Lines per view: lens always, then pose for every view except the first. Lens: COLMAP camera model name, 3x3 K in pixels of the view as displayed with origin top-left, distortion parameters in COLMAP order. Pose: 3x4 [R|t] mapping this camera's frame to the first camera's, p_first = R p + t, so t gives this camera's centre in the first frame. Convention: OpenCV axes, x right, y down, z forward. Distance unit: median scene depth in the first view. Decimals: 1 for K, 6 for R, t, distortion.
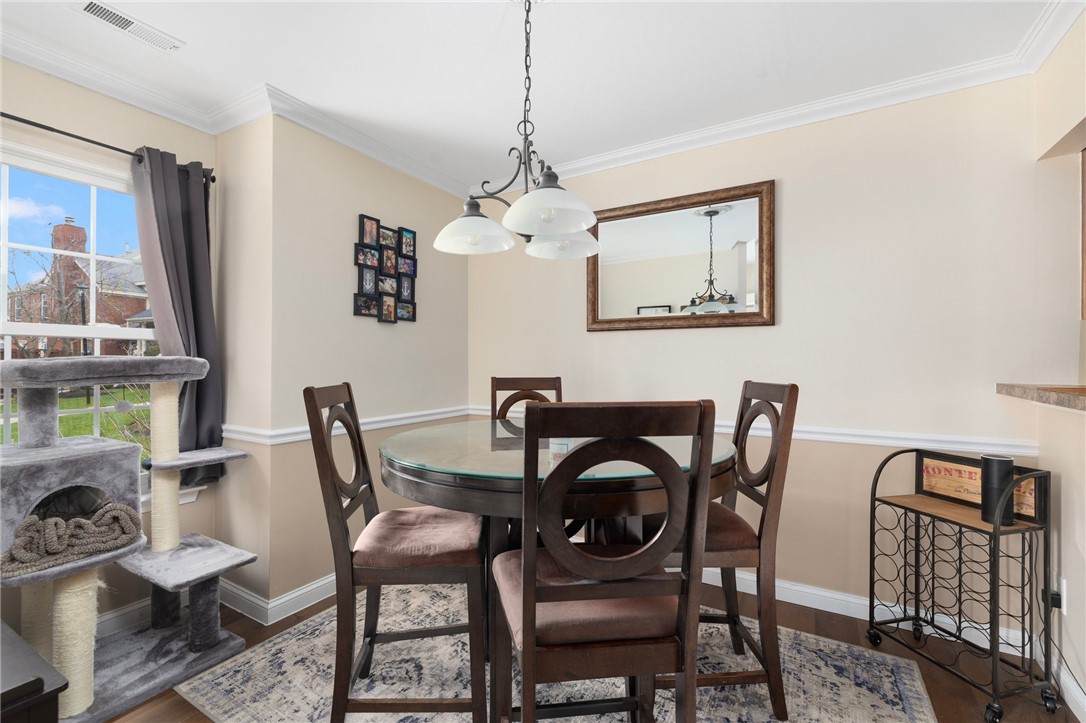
lens RADIAL K [[465.4, 0, 546.6], [0, 465.4, 354.5], [0, 0, 1]] dist [0.000530, -0.000056]
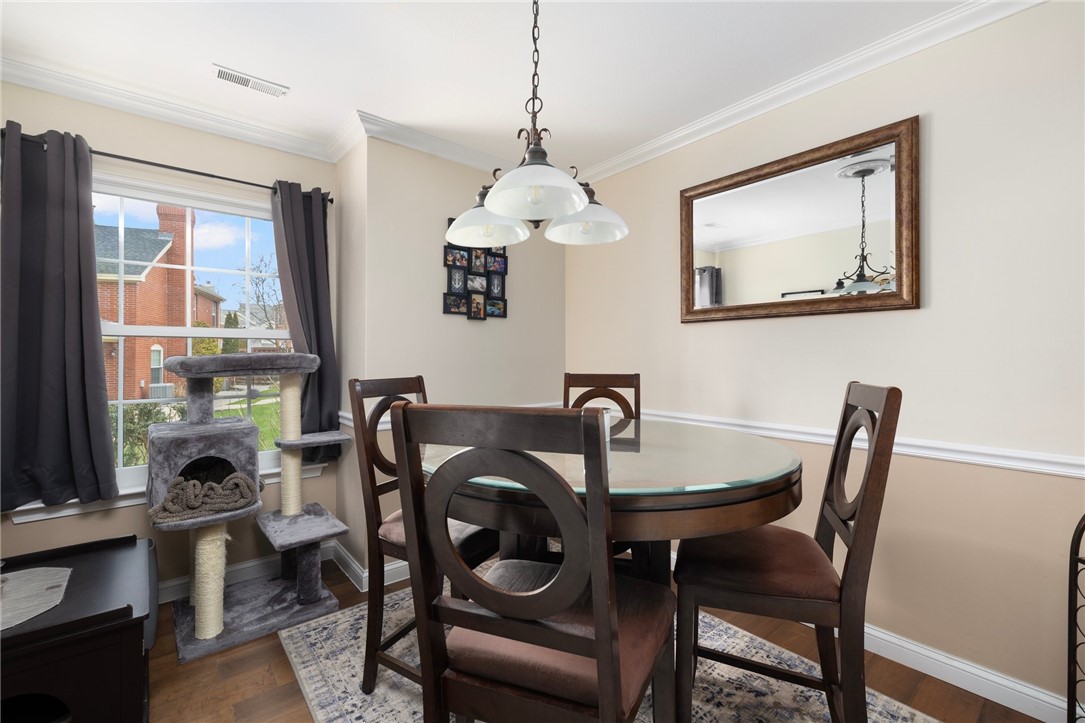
lens RADIAL K [[466.3, 0, 540.7], [0, 466.3, 349.6], [0, 0, 1]] dist [0.000067, -0.000005]
pose [[0.939589, -0.006726, -0.342239, 0.199204], [0.006780, 0.999976, -0.001038, 0.000806], [0.342238, -0.001345, 0.939612, 0.092319]]
